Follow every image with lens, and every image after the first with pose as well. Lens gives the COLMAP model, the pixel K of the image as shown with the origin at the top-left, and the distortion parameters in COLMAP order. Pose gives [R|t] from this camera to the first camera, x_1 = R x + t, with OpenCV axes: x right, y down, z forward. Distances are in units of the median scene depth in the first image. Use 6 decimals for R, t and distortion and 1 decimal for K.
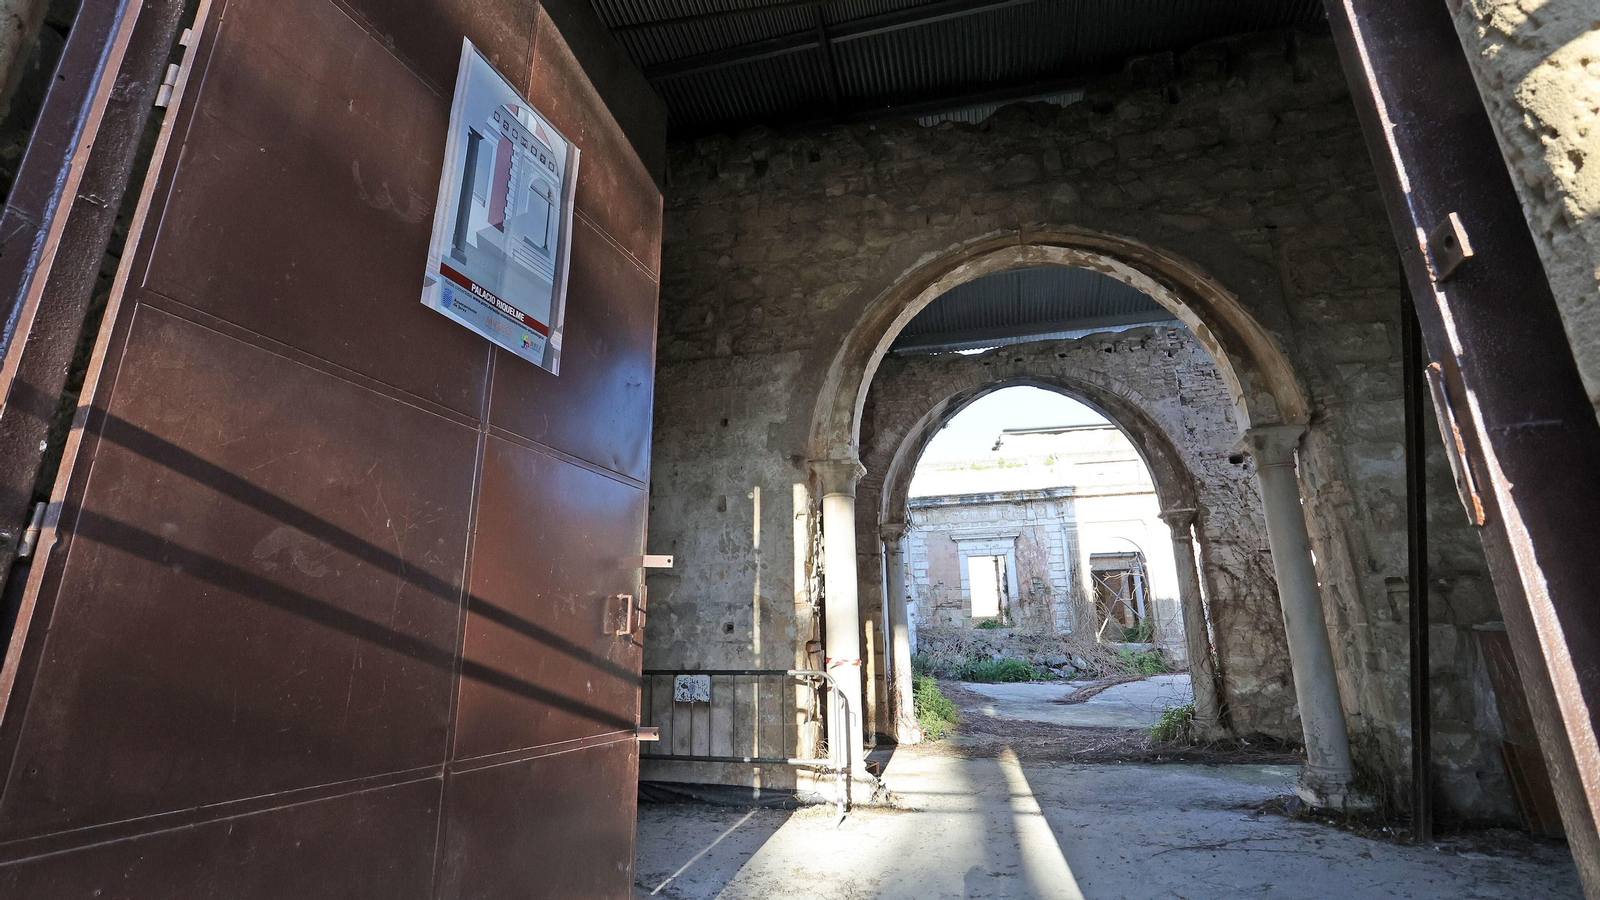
lens RADIAL K [[781.0, 0, 793.2], [0, 781.0, 394.7], [0, 0, 1]] dist [-0.087287, 0.043547]
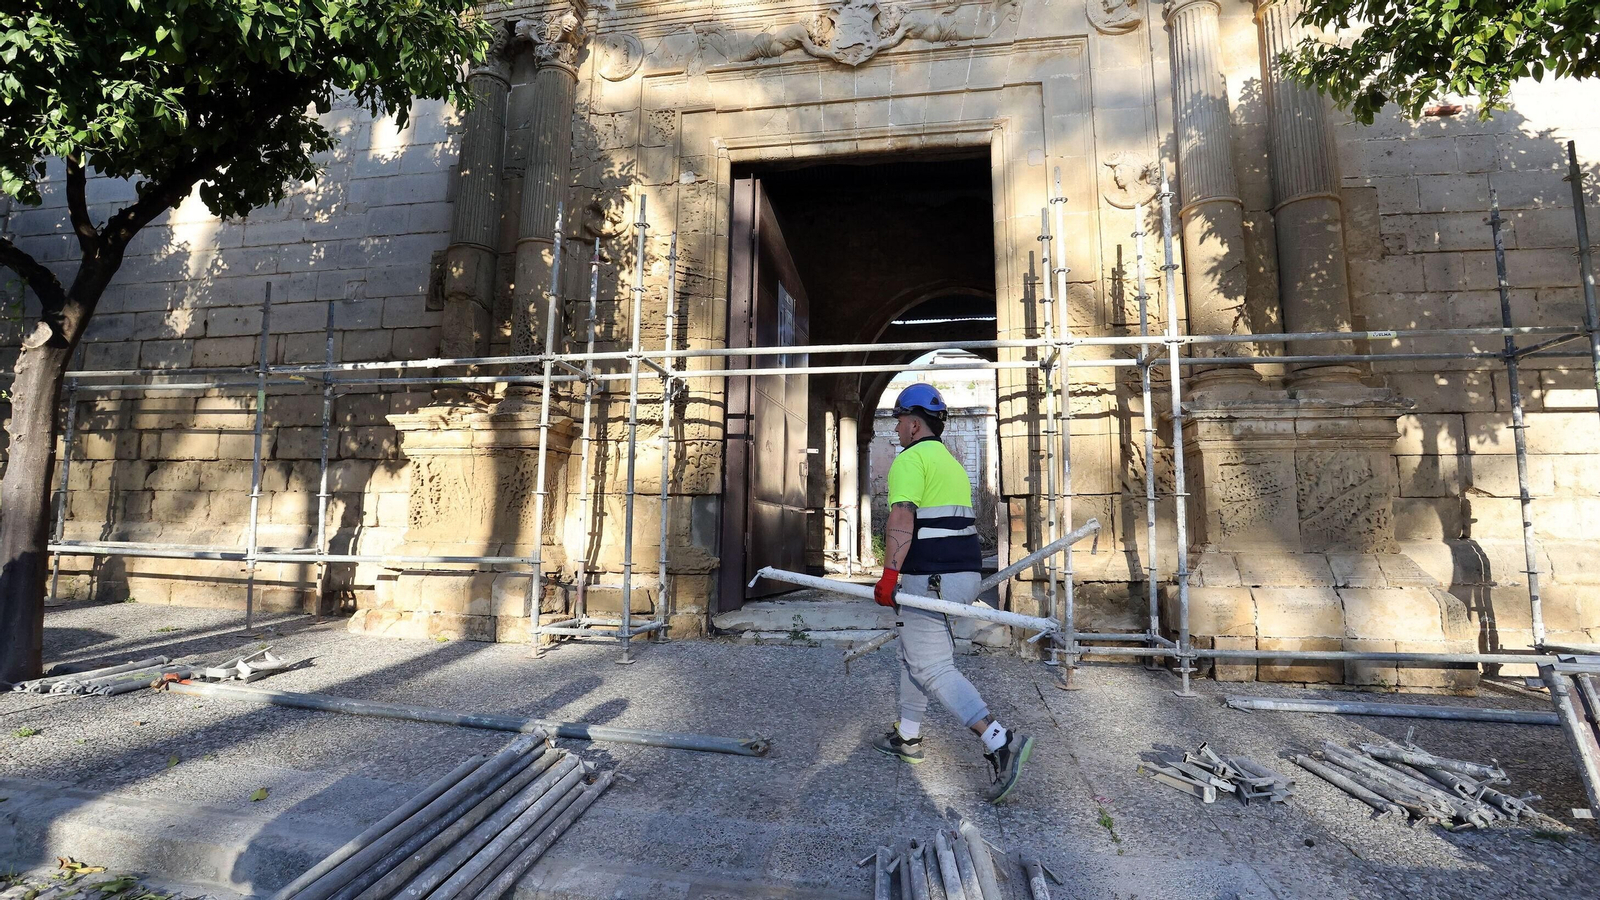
lens RADIAL K [[778.6, 0, 795.2], [0, 778.6, 430.6], [0, 0, 1]] dist [-0.076603, 0.032489]
pose [[0.995170, 0.039299, 0.089953, -0.161678], [-0.054395, 0.983580, 0.172081, -0.108246], [-0.081714, -0.176143, 0.980967, -0.558531]]
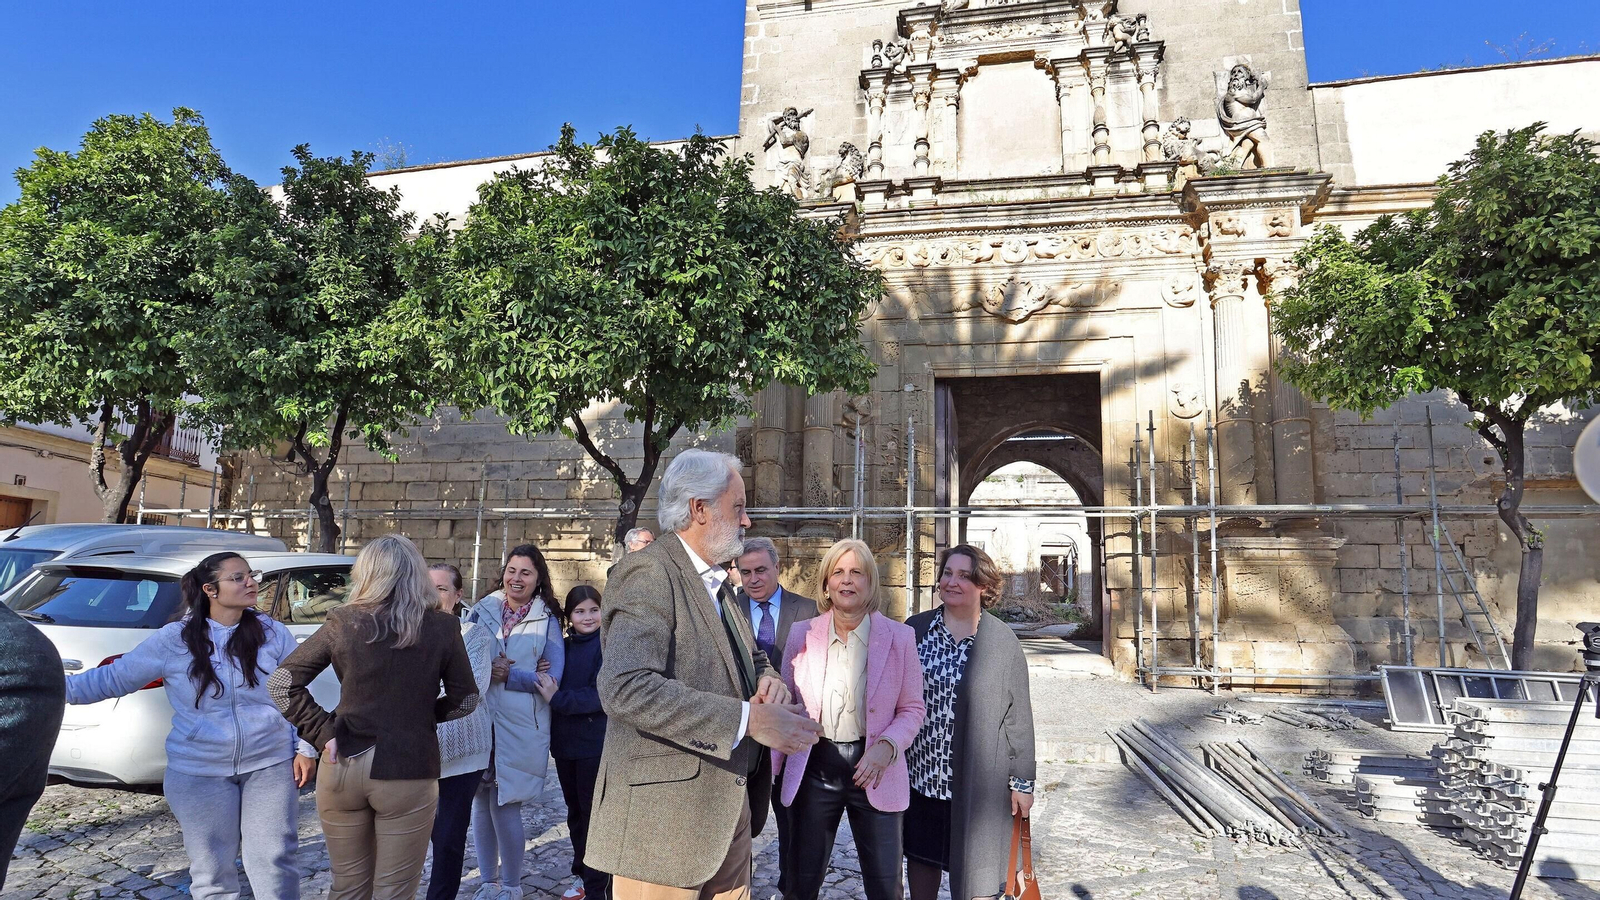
lens RADIAL K [[778.8, 0, 793.4], [0, 778.8, 520.7], [0, 0, 1]] dist [-0.079644, 0.035692]
pose [[0.996669, 0.043754, 0.068826, -0.447173], [-0.056520, 0.978947, 0.196135, -0.233579], [-0.058795, -0.199371, 0.978159, -0.962188]]
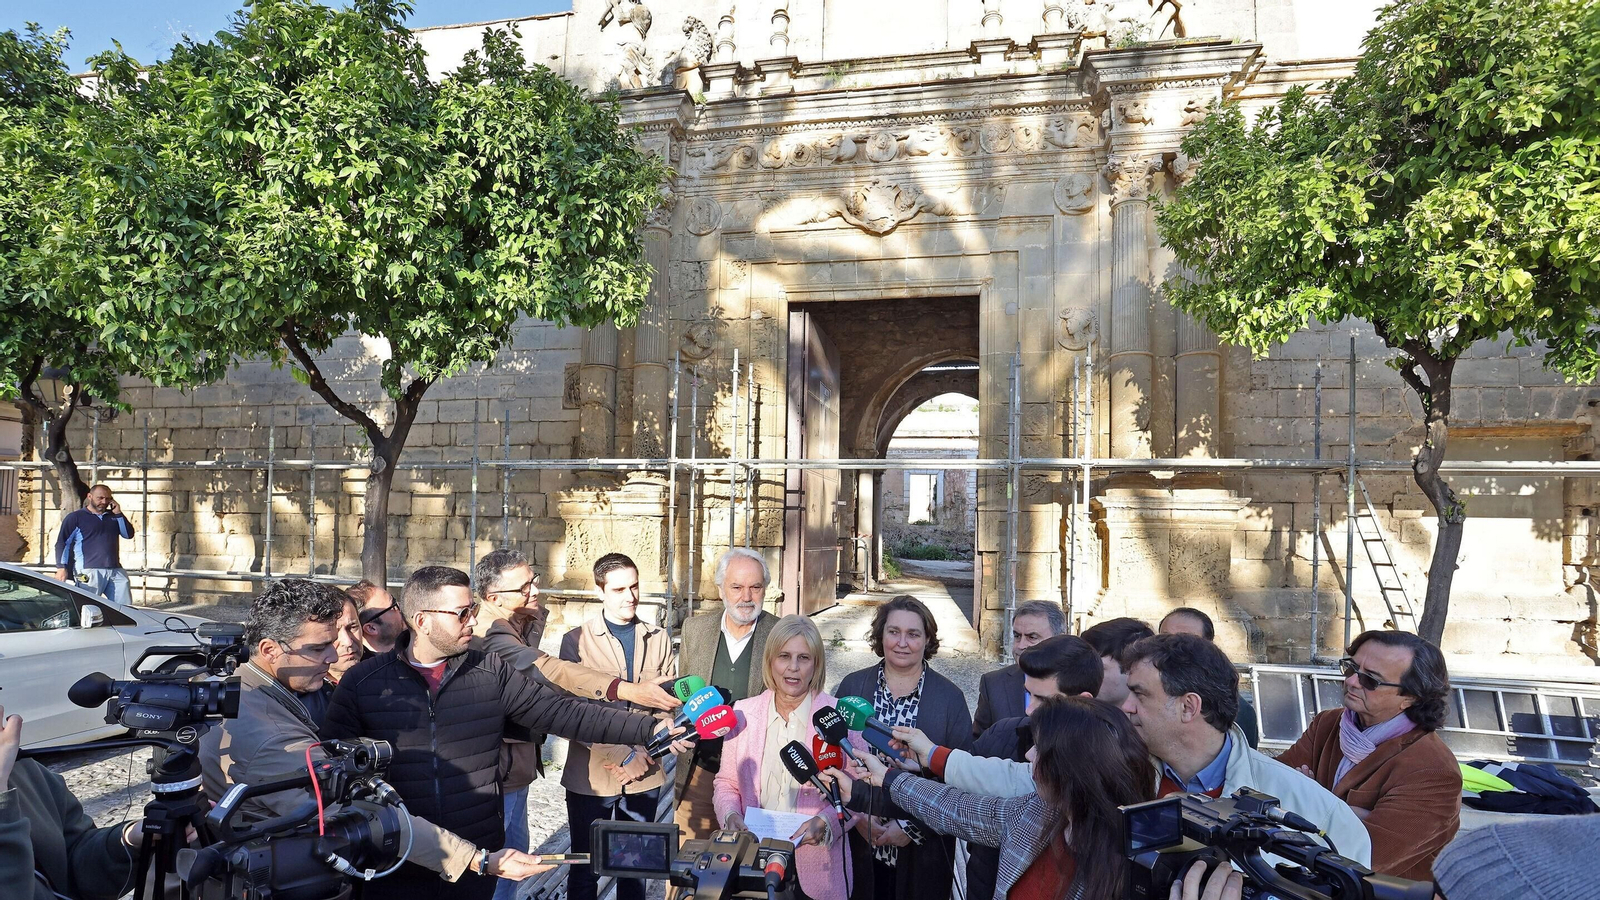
lens RADIAL K [[779.2, 0, 782.9], [0, 779.2, 525.7], [0, 0, 1]] dist [-0.079827, 0.034630]
pose [[0.996983, 0.033444, 0.070040, -0.232324], [-0.052756, 0.953899, 0.295456, -0.247206], [-0.056930, -0.298260, 0.952785, -0.821930]]
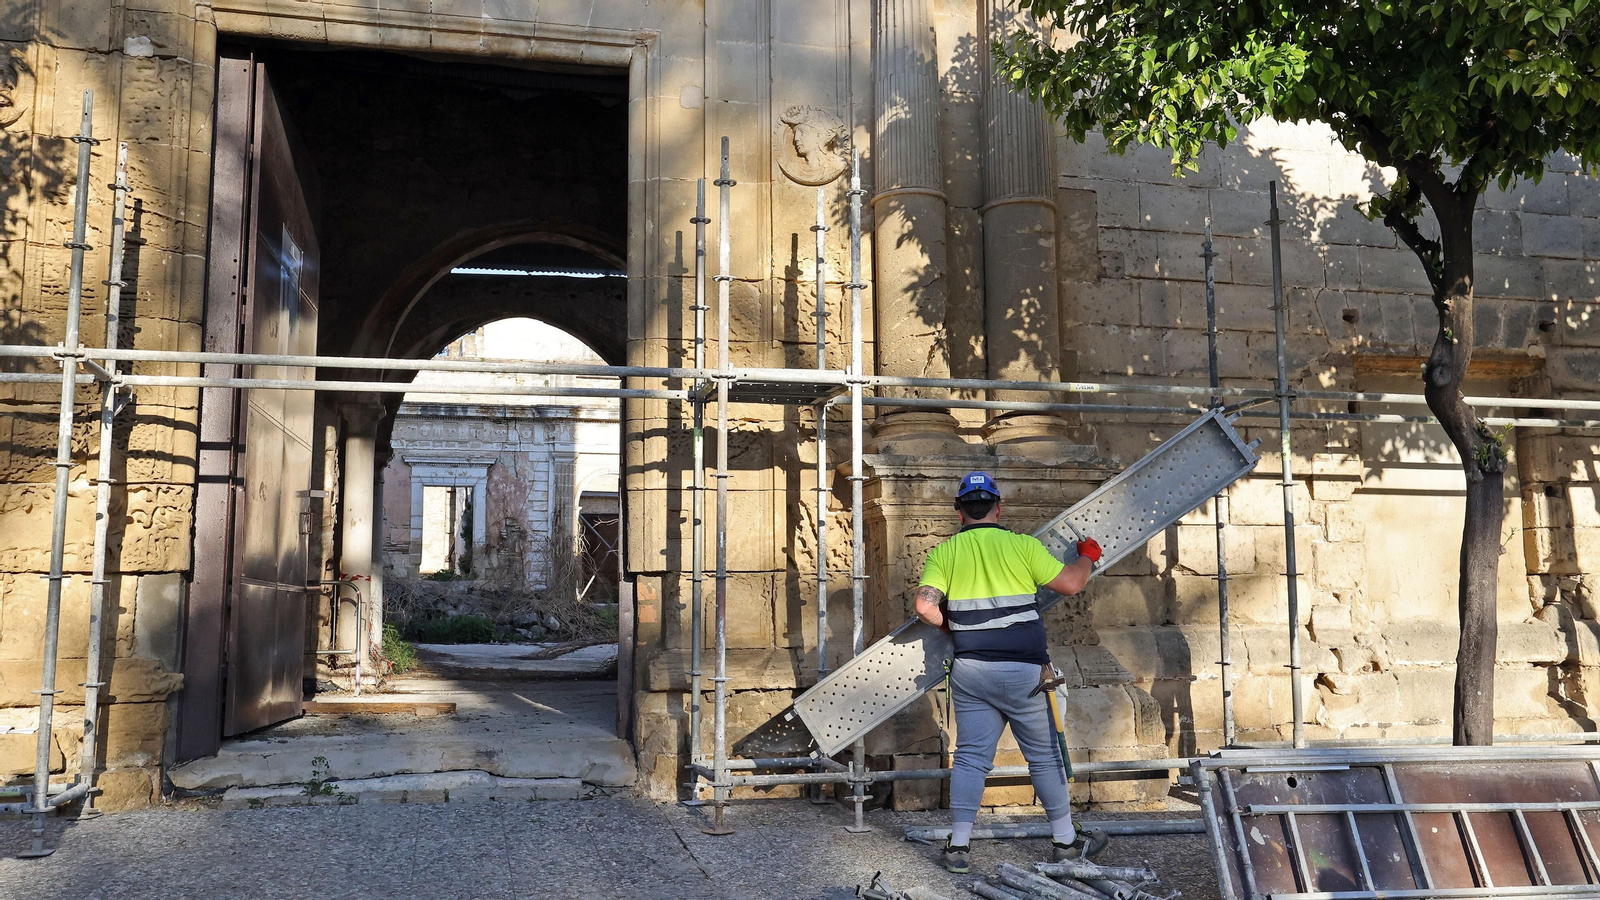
lens RADIAL K [[1354.2, 0, 789.4], [0, 1354.2, 433.3], [0, 0, 1]] dist [-0.041235, 0.109208]
pose [[0.872527, 0.072432, 0.483167, -0.237744], [-0.153315, 0.979587, 0.130014, -0.152263], [-0.463887, -0.187517, 0.865821, -0.669542]]
